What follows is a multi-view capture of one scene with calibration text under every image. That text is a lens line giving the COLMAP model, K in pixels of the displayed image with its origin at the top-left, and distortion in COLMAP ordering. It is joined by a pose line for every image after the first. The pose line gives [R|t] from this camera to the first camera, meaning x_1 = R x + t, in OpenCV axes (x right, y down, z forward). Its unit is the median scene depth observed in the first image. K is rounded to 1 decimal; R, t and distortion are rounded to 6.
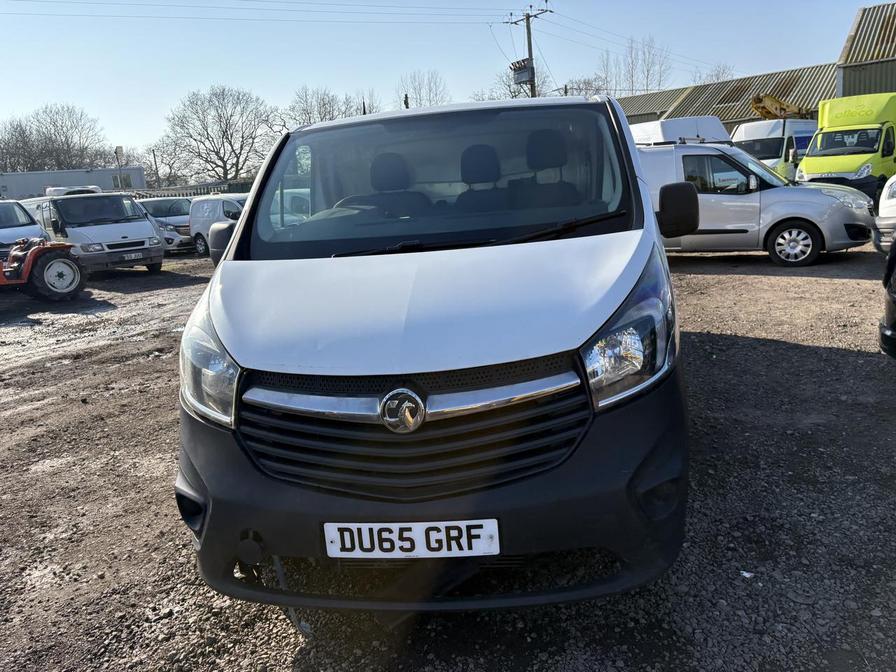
lens RADIAL K [[674.6, 0, 447.5], [0, 674.6, 333.6], [0, 0, 1]] dist [0.005445, -0.001732]
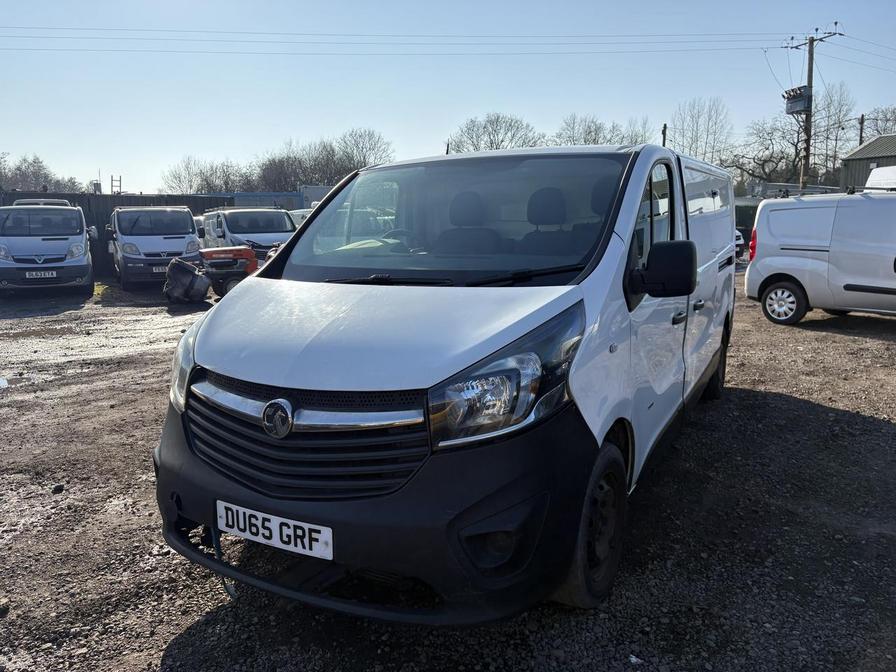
lens RADIAL K [[674.6, 0, 445.8], [0, 674.6, 337.7], [0, 0, 1]] dist [0.005445, -0.001732]
pose [[0.921480, 0.125996, -0.367423, 0.603479], [-0.136636, 0.990617, -0.002976, -0.059555], [0.363601, 0.052946, 0.930049, 0.009867]]
